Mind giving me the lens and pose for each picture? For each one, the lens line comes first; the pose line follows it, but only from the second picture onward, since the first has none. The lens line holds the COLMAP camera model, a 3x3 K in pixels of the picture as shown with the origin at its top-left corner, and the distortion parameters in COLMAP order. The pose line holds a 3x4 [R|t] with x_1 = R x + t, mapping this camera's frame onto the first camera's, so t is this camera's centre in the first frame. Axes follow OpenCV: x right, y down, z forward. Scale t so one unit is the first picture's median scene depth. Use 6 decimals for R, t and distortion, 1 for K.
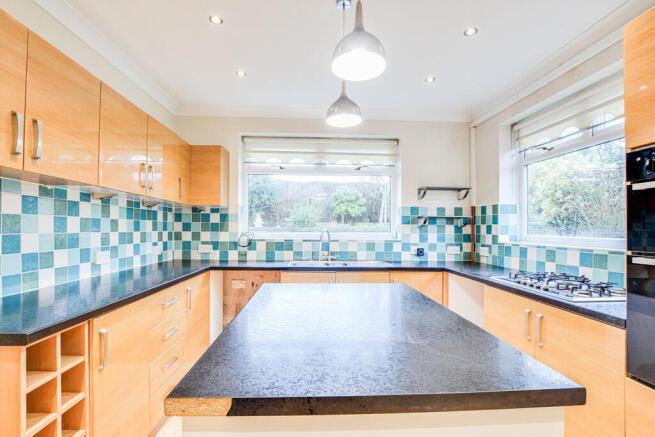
lens RADIAL K [[297.4, 0, 305.5], [0, 297.4, 229.3], [0, 0, 1]] dist [-0.021041, 0.002984]
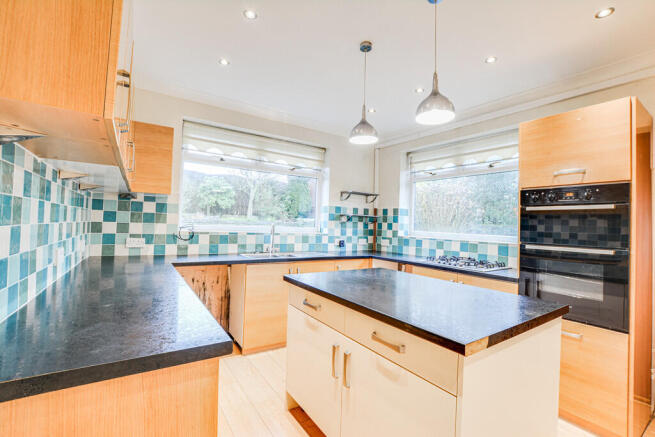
lens RADIAL K [[297.4, 0, 305.4], [0, 297.4, 216.8], [0, 0, 1]] dist [-0.021041, 0.002984]
pose [[0.859107, 0.033822, 0.510678, -0.368353], [-0.026161, 0.999412, -0.022180, -0.002997], [-0.511127, 0.005695, 0.859486, 0.021349]]
